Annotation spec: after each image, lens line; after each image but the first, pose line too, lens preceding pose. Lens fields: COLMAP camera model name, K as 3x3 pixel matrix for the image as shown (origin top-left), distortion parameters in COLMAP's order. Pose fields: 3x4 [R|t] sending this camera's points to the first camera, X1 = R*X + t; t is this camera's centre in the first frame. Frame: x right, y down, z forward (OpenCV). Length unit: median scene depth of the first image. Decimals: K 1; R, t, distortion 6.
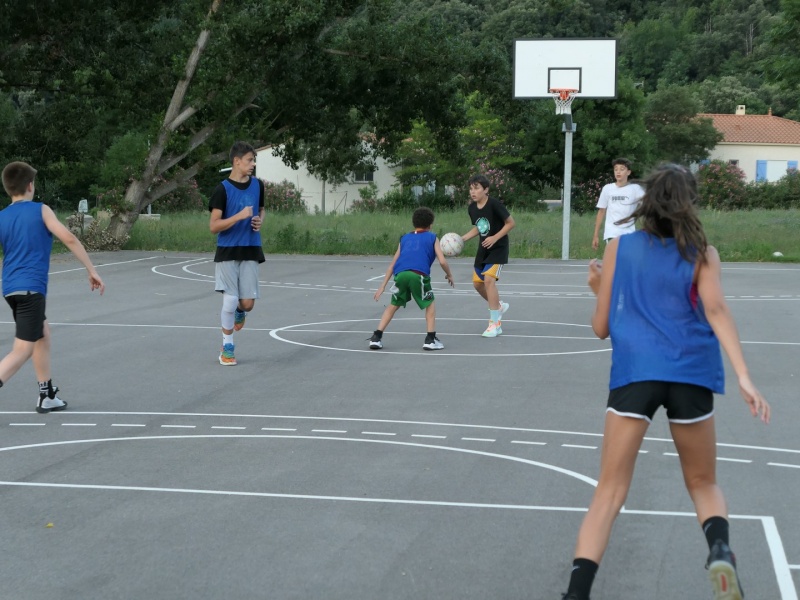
lens RADIAL K [[1741.9, 0, 400.7], [0, 1741.9, 302.2], [0, 0, 1]] dist [-0.112904, 0.000000]
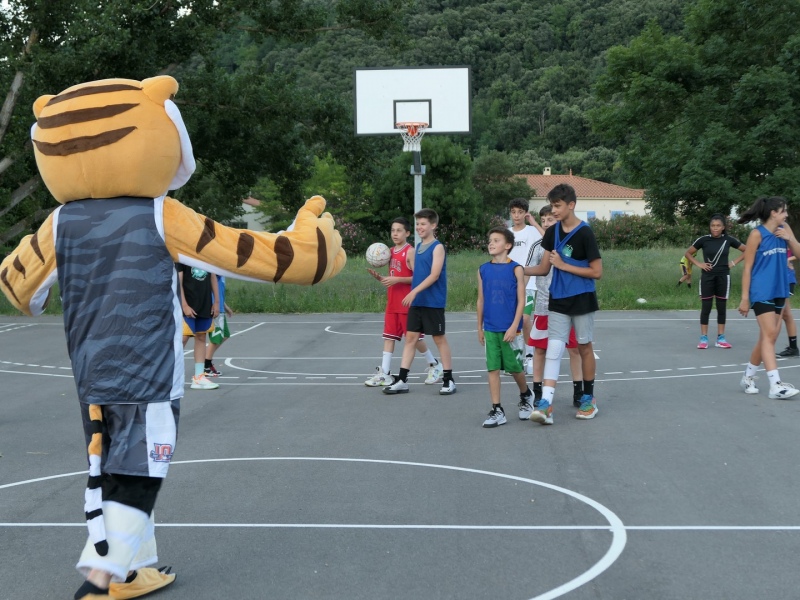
lens RADIAL K [[1259.9, 0, 401.9], [0, 1259.9, 298.2], [0, 0, 1]] dist [0.057463, 0.000000]
pose [[0.995481, -0.028314, 0.090636, 0.022138], [0.030063, 0.999386, -0.017993, -0.018018], [-0.090071, 0.020636, 0.995722, 0.284385]]
